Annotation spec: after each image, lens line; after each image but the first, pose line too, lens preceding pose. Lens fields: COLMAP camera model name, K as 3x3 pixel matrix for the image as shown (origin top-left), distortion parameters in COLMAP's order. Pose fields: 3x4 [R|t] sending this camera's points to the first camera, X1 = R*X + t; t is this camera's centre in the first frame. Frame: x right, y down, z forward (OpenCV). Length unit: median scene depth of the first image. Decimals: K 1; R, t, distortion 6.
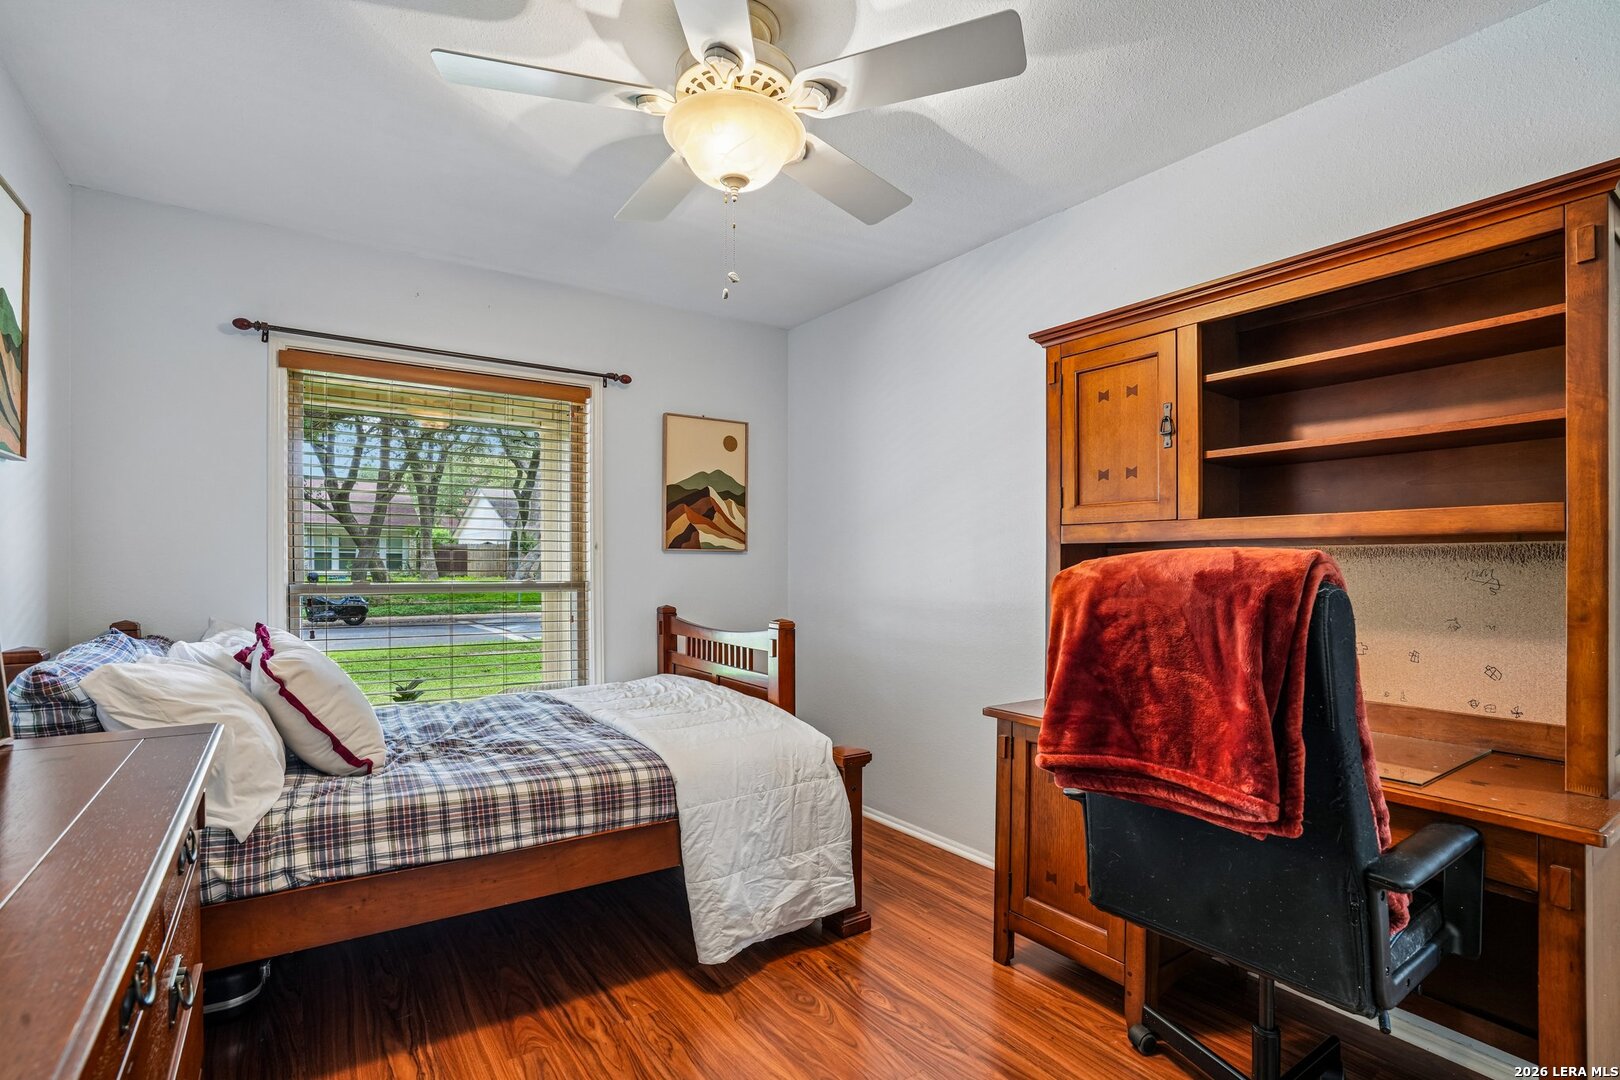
lens RADIAL K [[765.3, 0, 808.7], [0, 765.3, 575.3], [0, 0, 1]] dist [-0.011337, 0.000446]
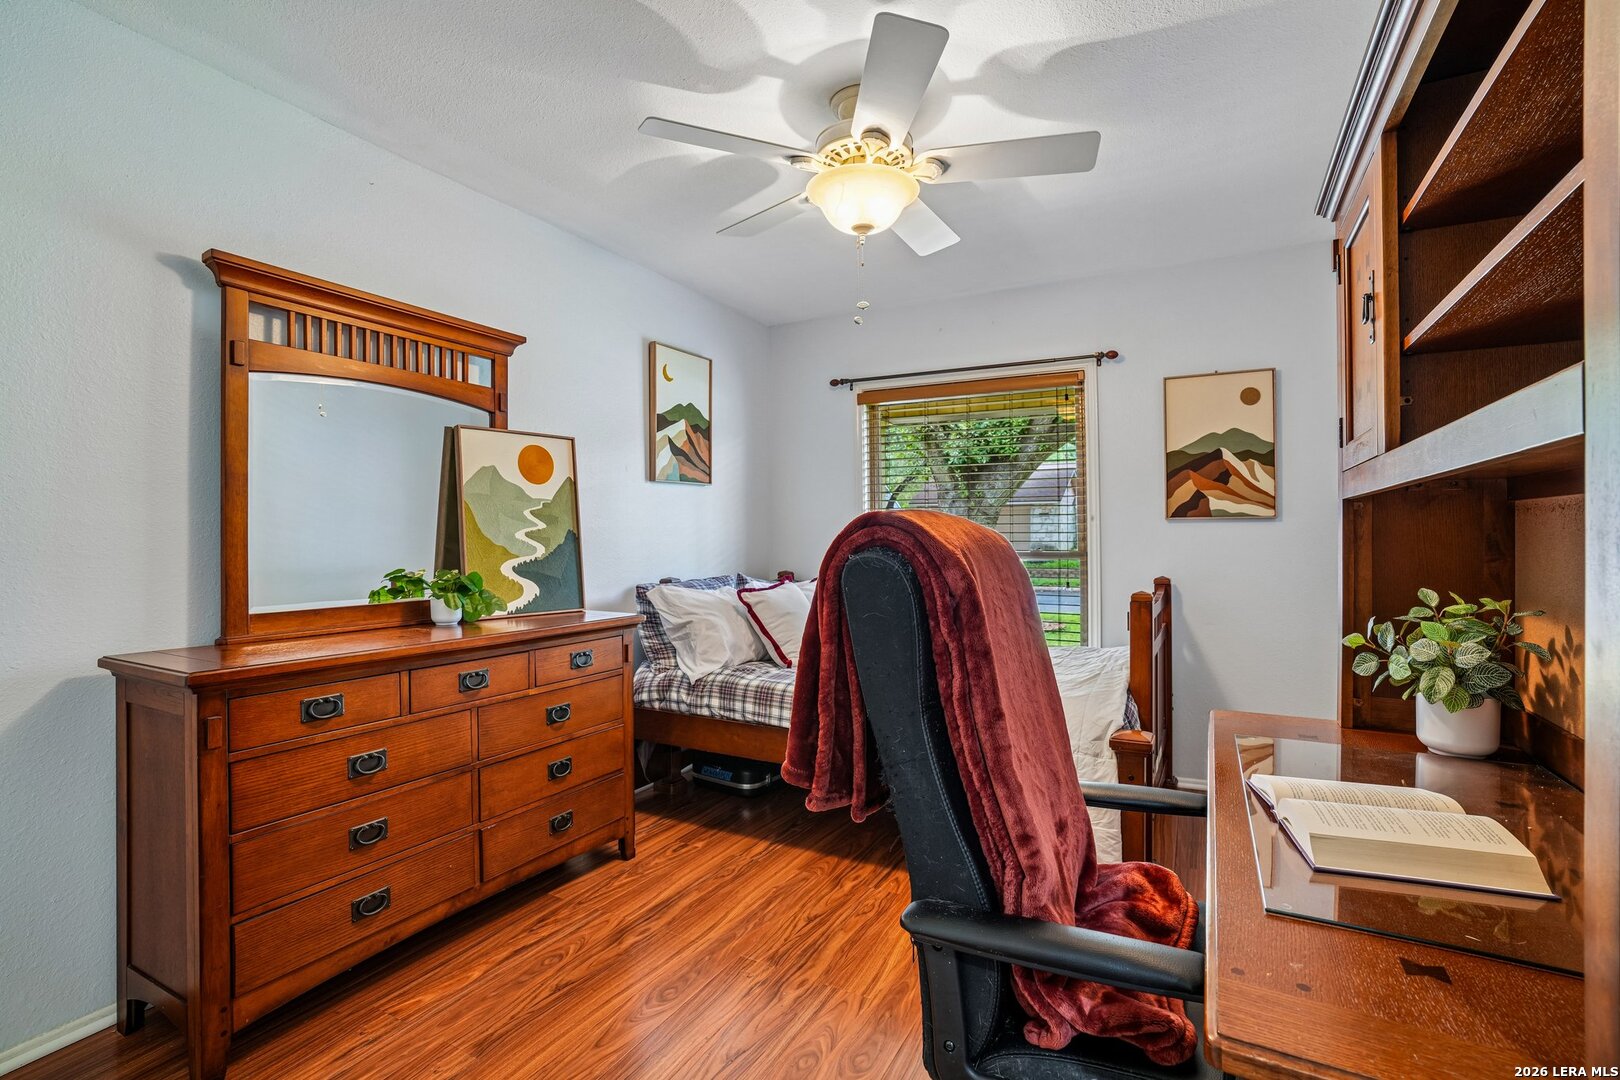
lens RADIAL K [[755.6, 0, 810.0], [0, 755.6, 540.0], [0, 0, 1]] dist [-0.037185, 0.000442]
pose [[0.475779, 0.000509, -0.879565, 0.560693], [-0.006786, 0.999972, -0.003092, -0.000984], [0.879539, 0.007440, 0.475769, 0.200439]]
